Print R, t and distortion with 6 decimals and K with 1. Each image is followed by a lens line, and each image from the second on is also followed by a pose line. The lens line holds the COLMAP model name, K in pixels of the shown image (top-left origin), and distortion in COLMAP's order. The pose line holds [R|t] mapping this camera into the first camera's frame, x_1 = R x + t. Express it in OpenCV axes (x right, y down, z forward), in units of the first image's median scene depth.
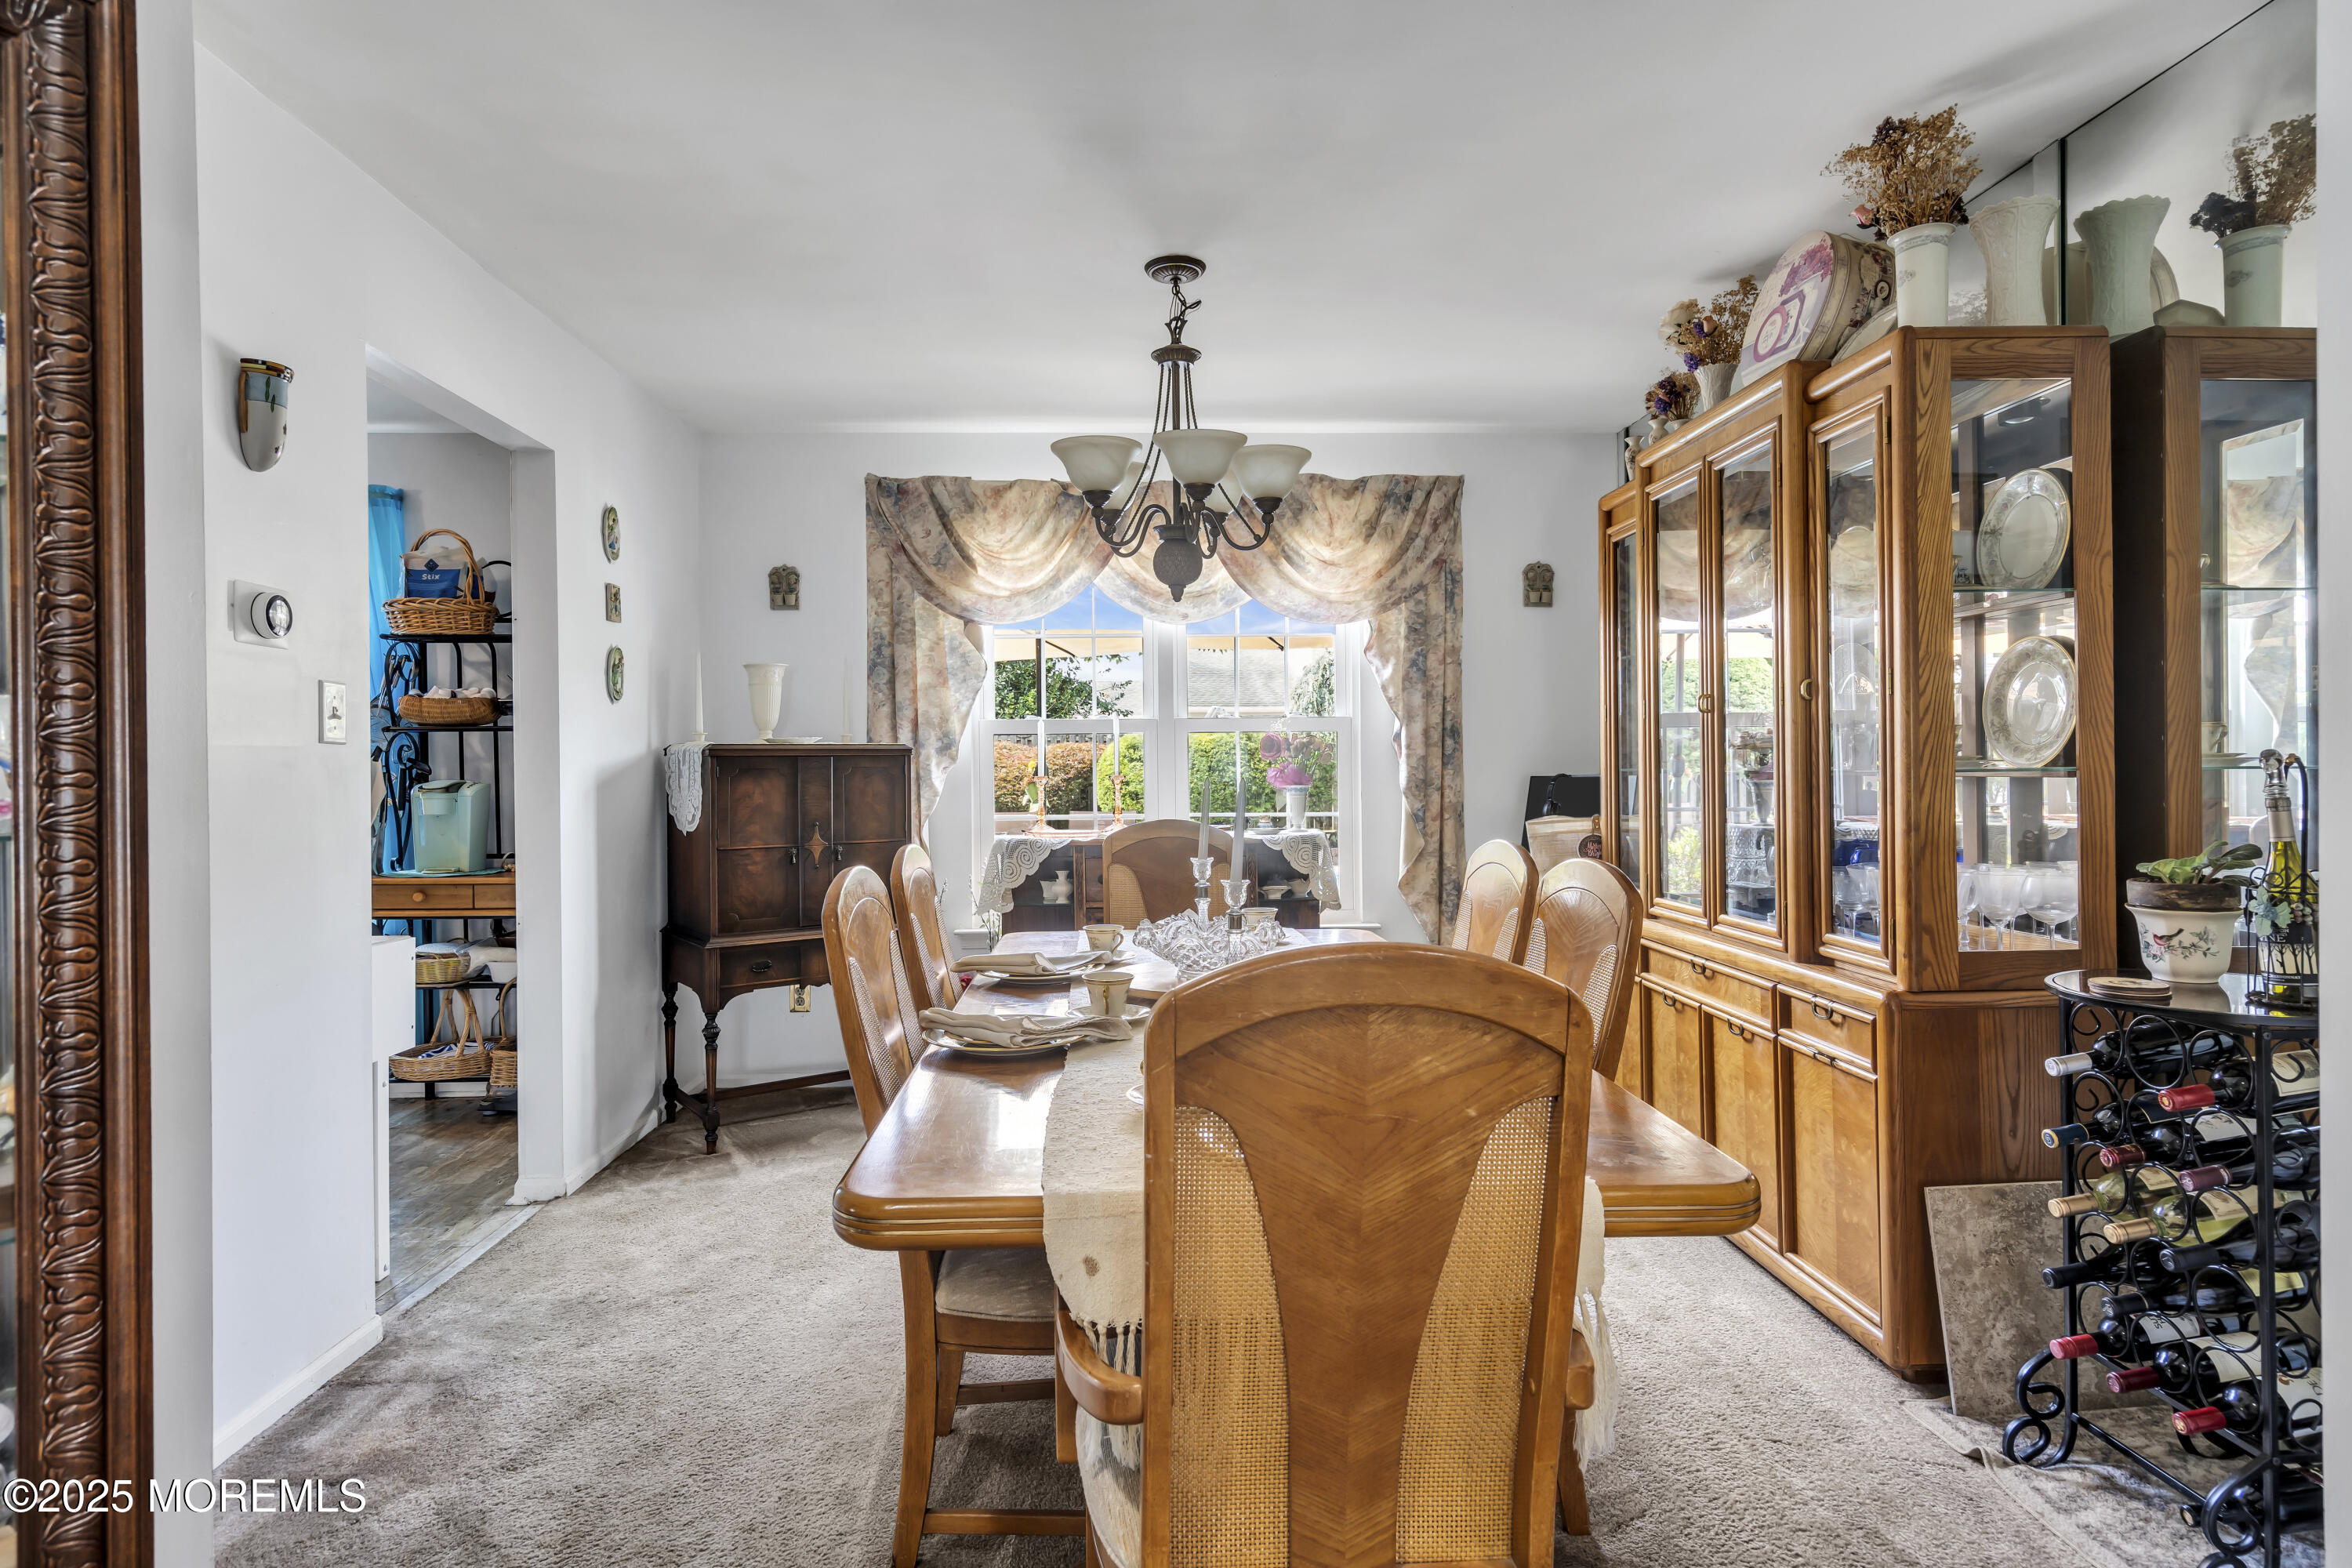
lens RADIAL K [[1260.3, 0, 1156.4], [0, 1260.3, 767.0], [0, 0, 1]] dist [0.000367, 0.000528]
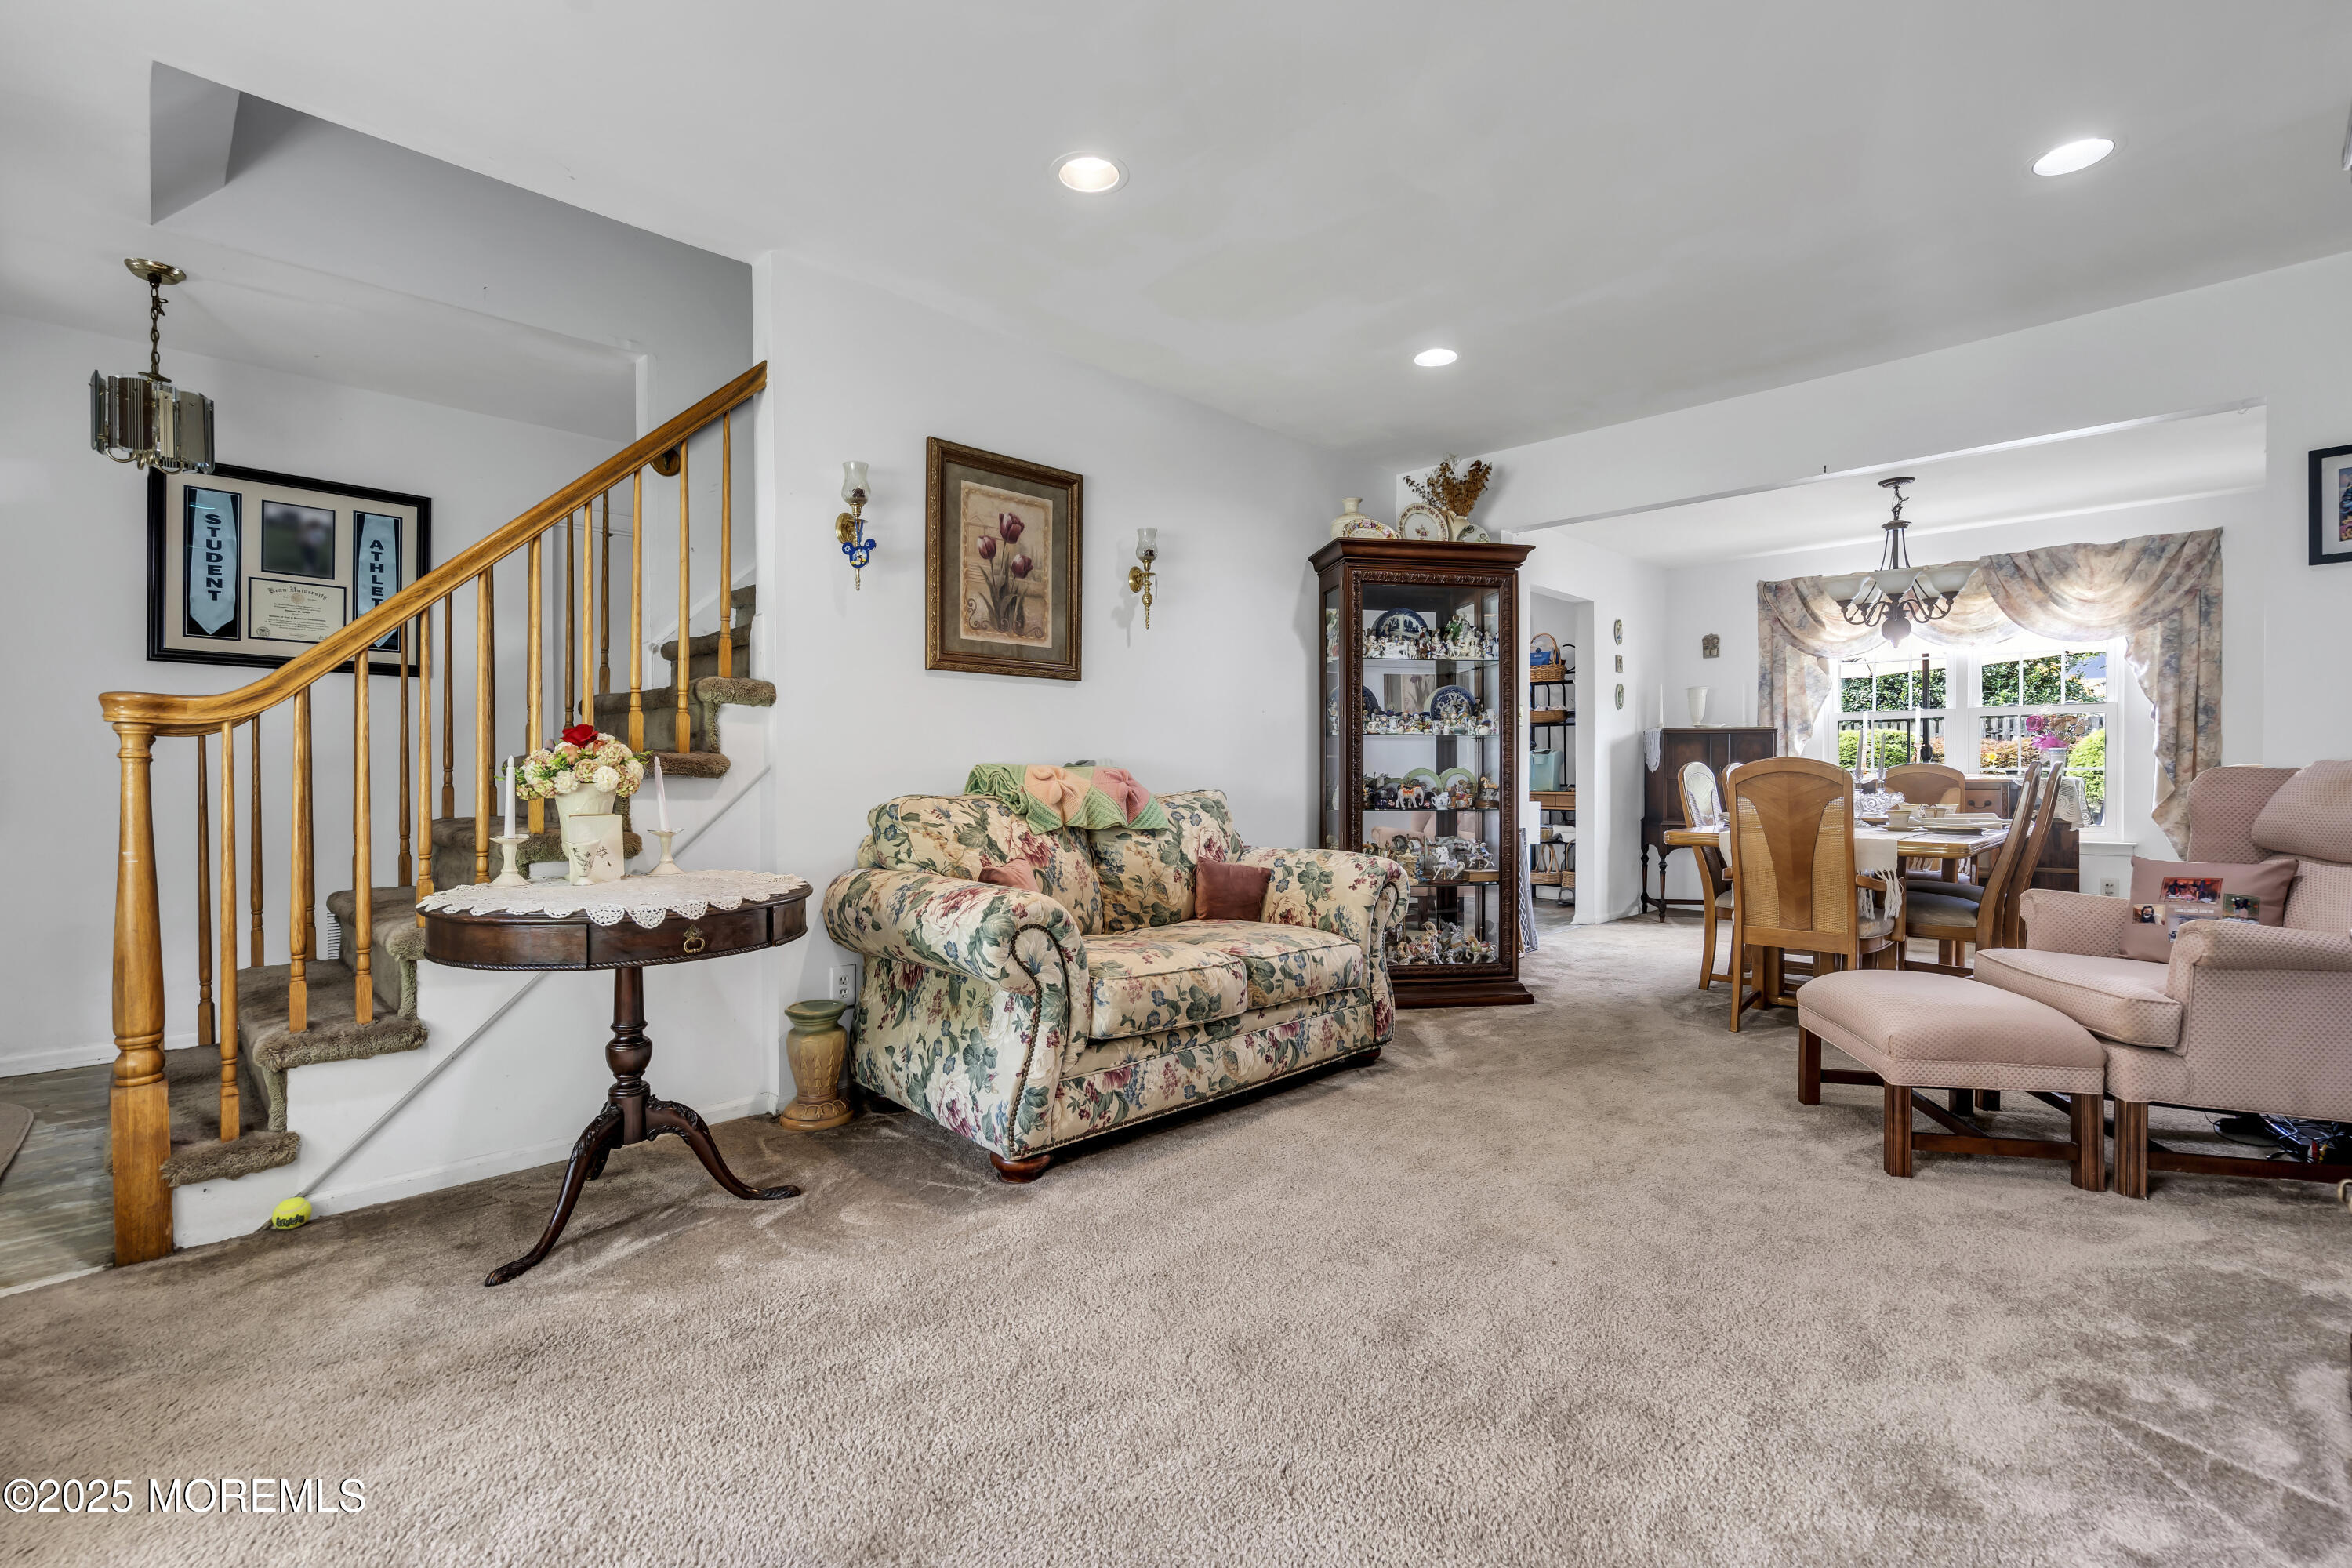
lens RADIAL K [[1056.1, 0, 1170.3], [0, 1056.1, 785.5], [0, 0, 1]] dist [-0.004475, 0.001154]
pose [[0.679827, 0.016068, -0.733196, 0.319586], [-0.005646, 0.999845, 0.016677, 0.045154], [0.733351, -0.007198, 0.679813, -0.676873]]
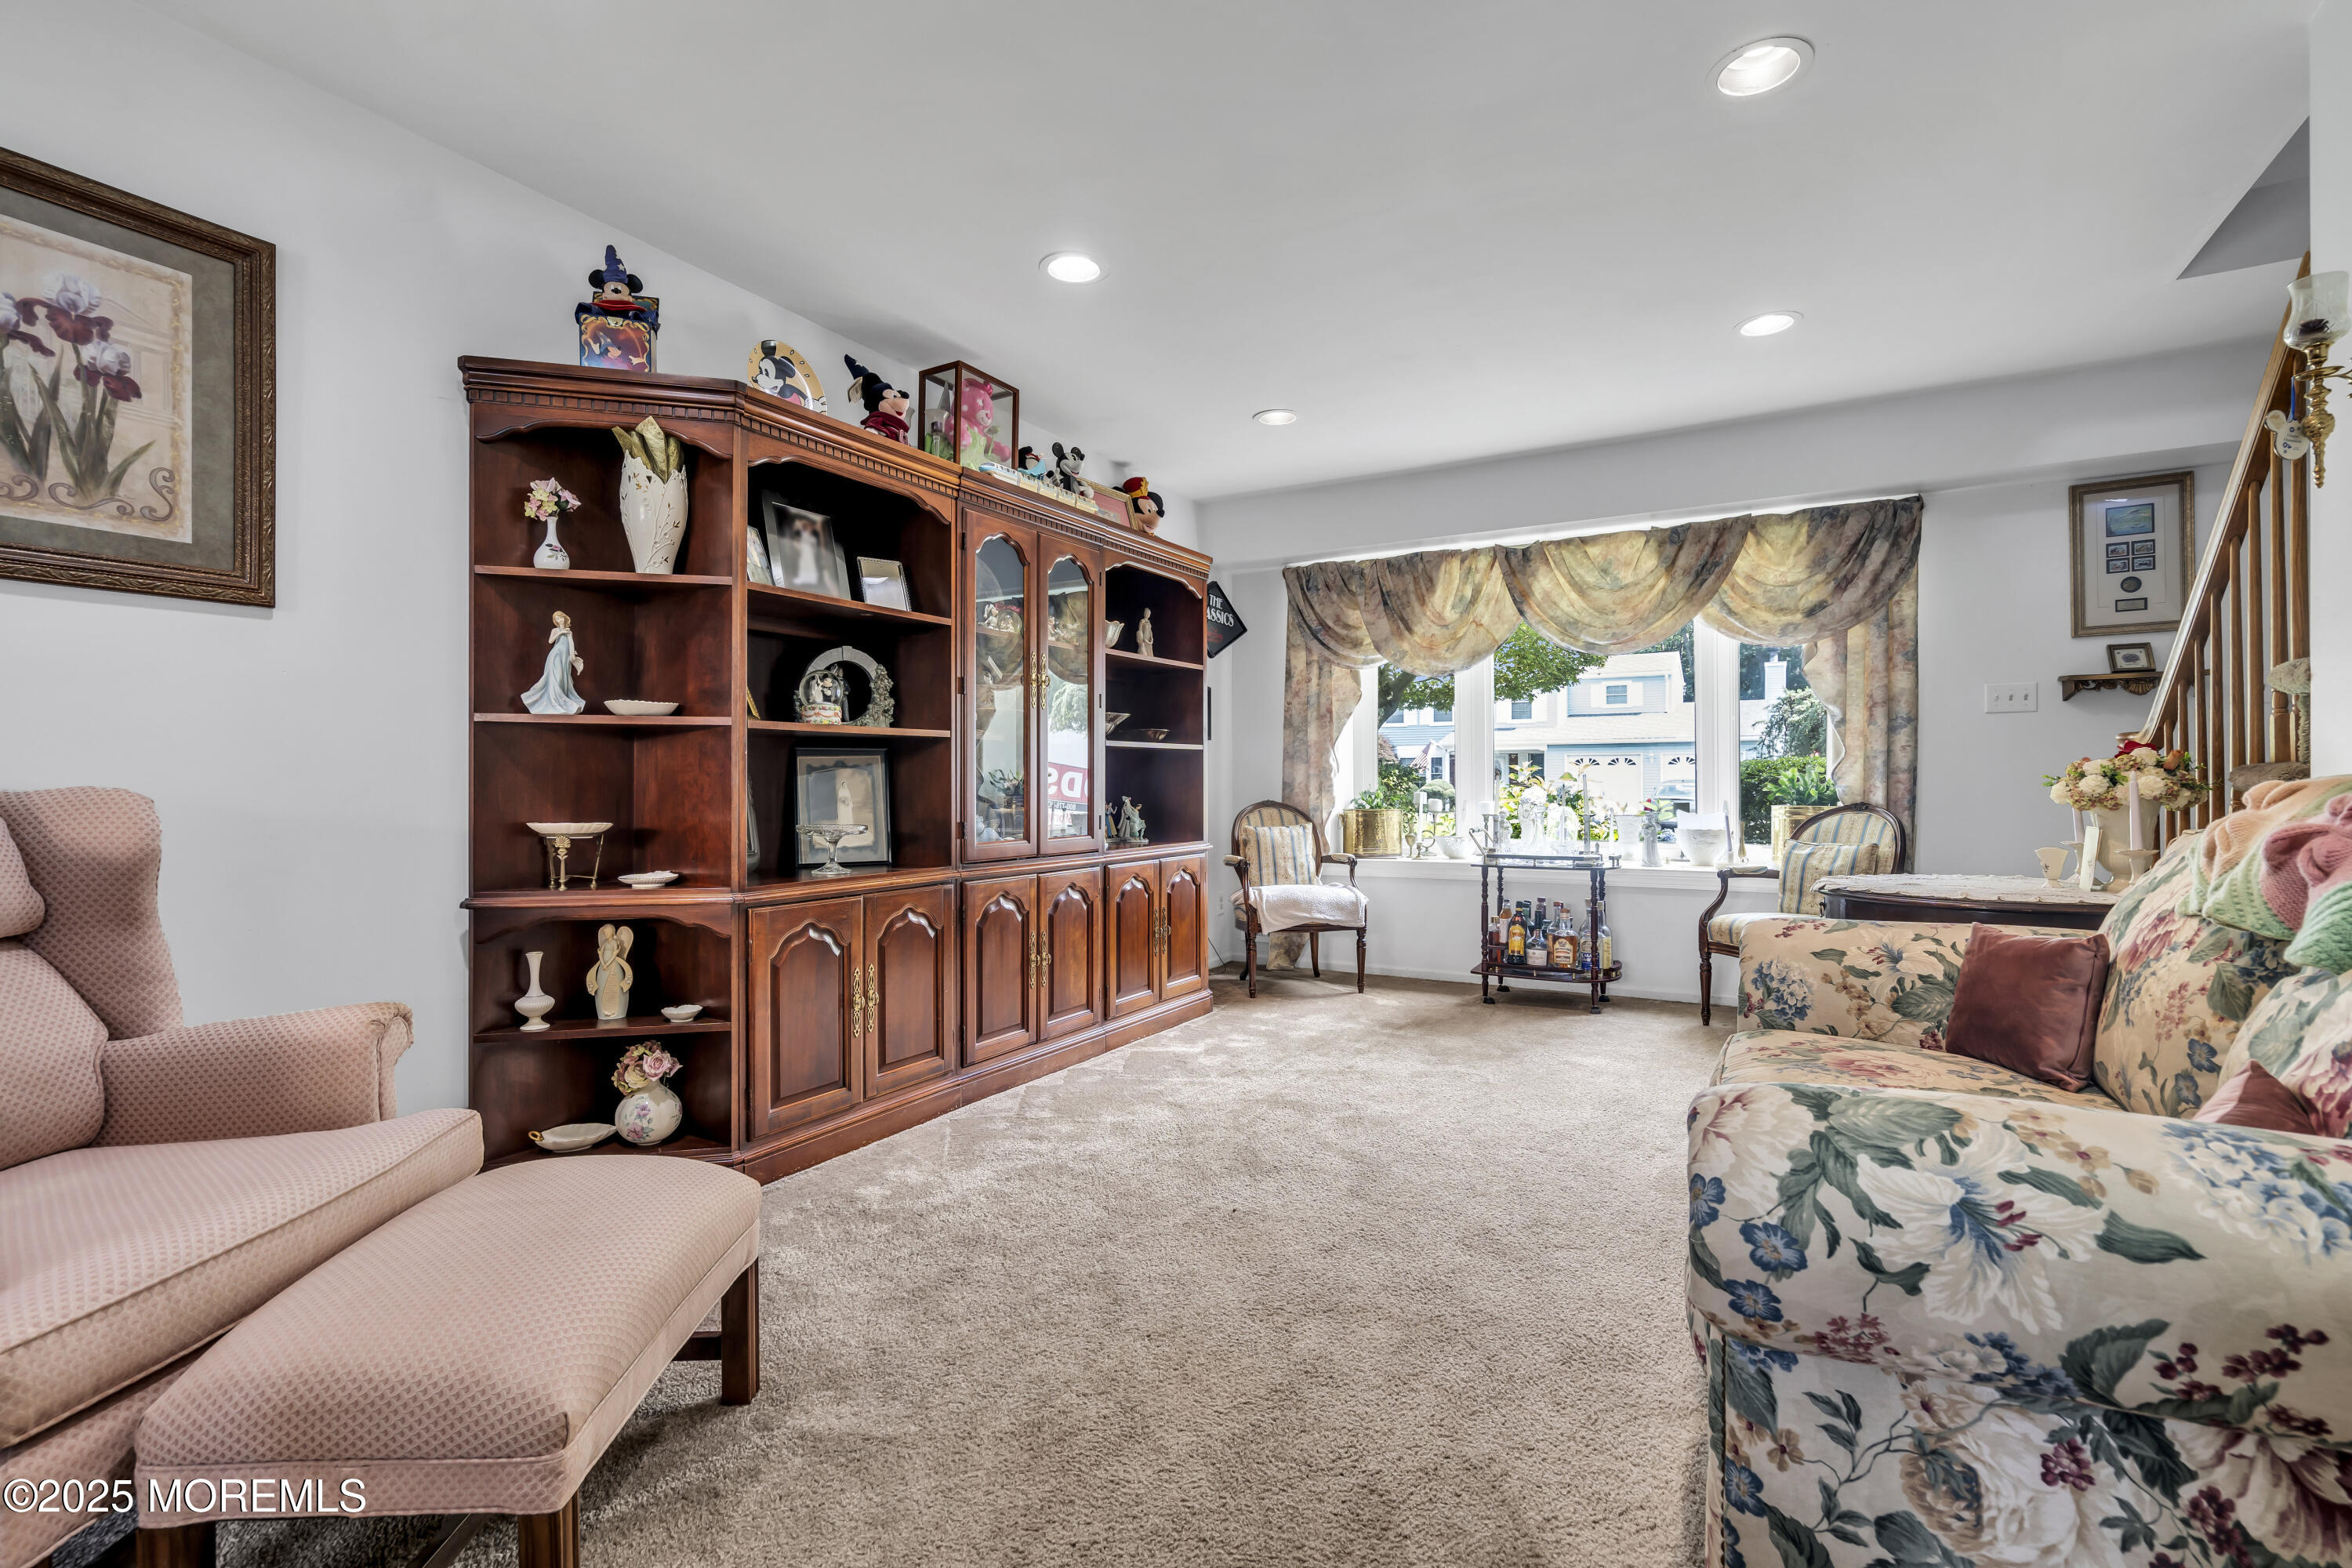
lens RADIAL K [[1056.1, 0, 1170.3], [0, 1056.1, 785.5], [0, 0, 1]] dist [-0.004475, 0.001154]
pose [[-0.849110, 0.009073, 0.528139, -0.157636], [0.010939, 0.999940, 0.000409, 0.042353], [-0.528103, 0.006125, -0.849158, 0.230152]]
